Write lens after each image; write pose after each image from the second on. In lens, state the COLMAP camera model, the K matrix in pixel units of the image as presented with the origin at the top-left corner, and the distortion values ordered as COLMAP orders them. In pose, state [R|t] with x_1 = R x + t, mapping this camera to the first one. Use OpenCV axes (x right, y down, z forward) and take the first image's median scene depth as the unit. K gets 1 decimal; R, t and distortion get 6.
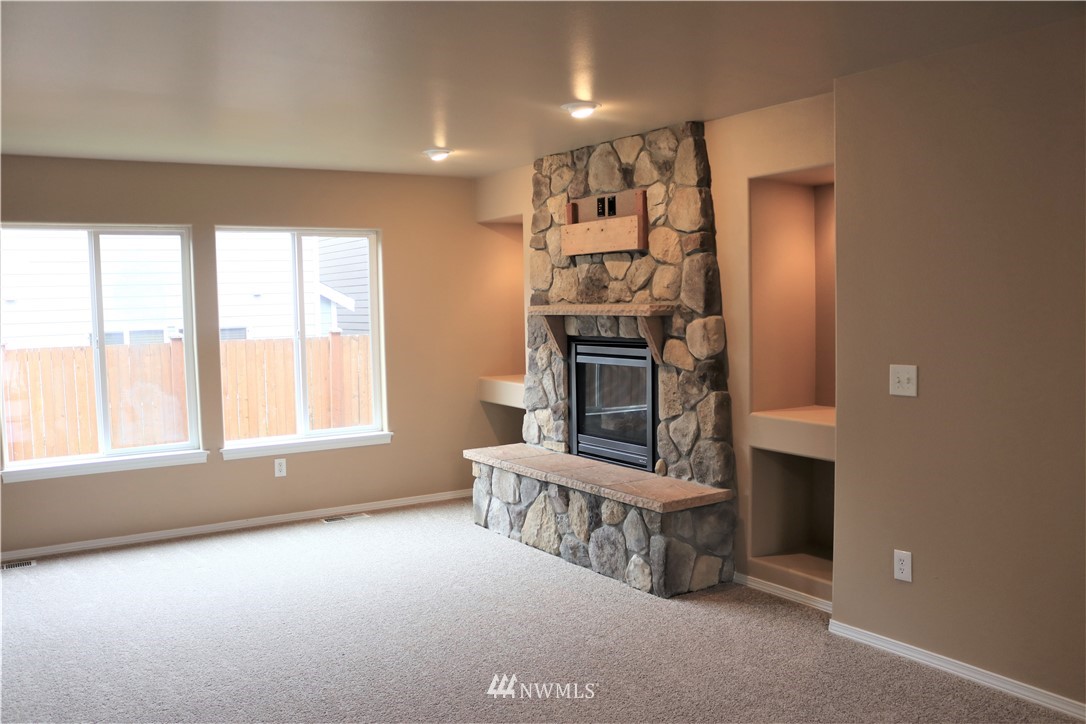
lens RADIAL K [[904.9, 0, 543.0], [0, 904.9, 362.0], [0, 0, 1]] dist [-0.164900, 0.130306]
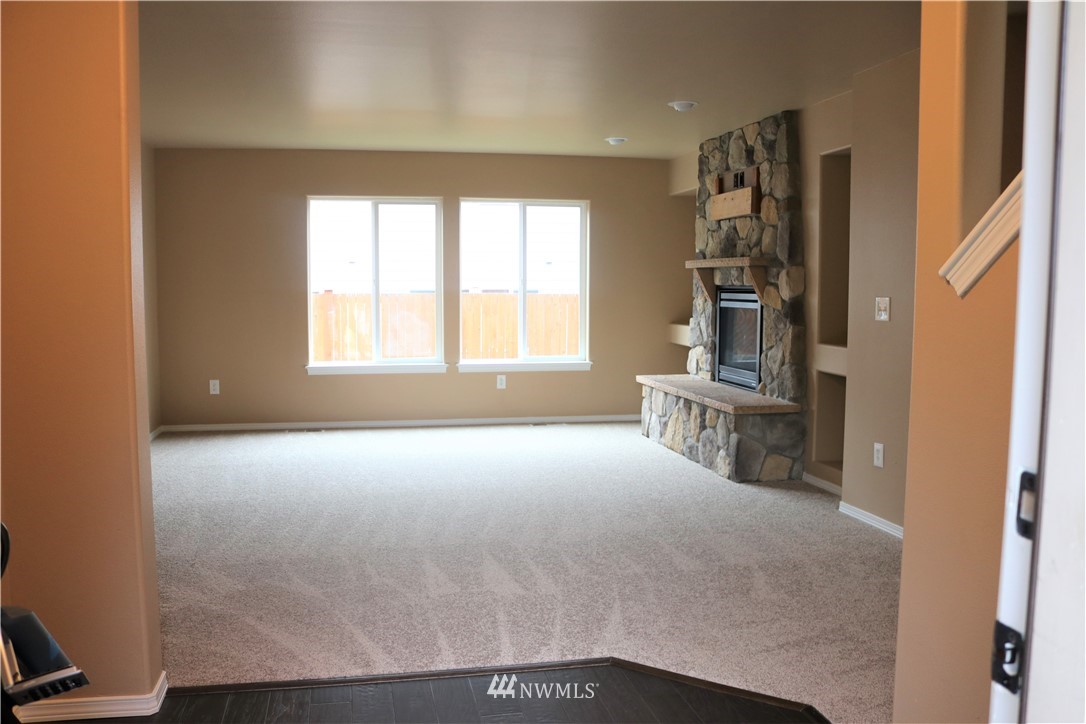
lens RADIAL K [[904.9, 0, 543.0], [0, 904.9, 362.0], [0, 0, 1]] dist [-0.164900, 0.130306]
pose [[0.931185, 0.053098, -0.360659, 0.287667], [-0.045747, 0.998535, 0.028896, 0.057066], [0.361664, -0.010408, 0.932250, -0.262427]]
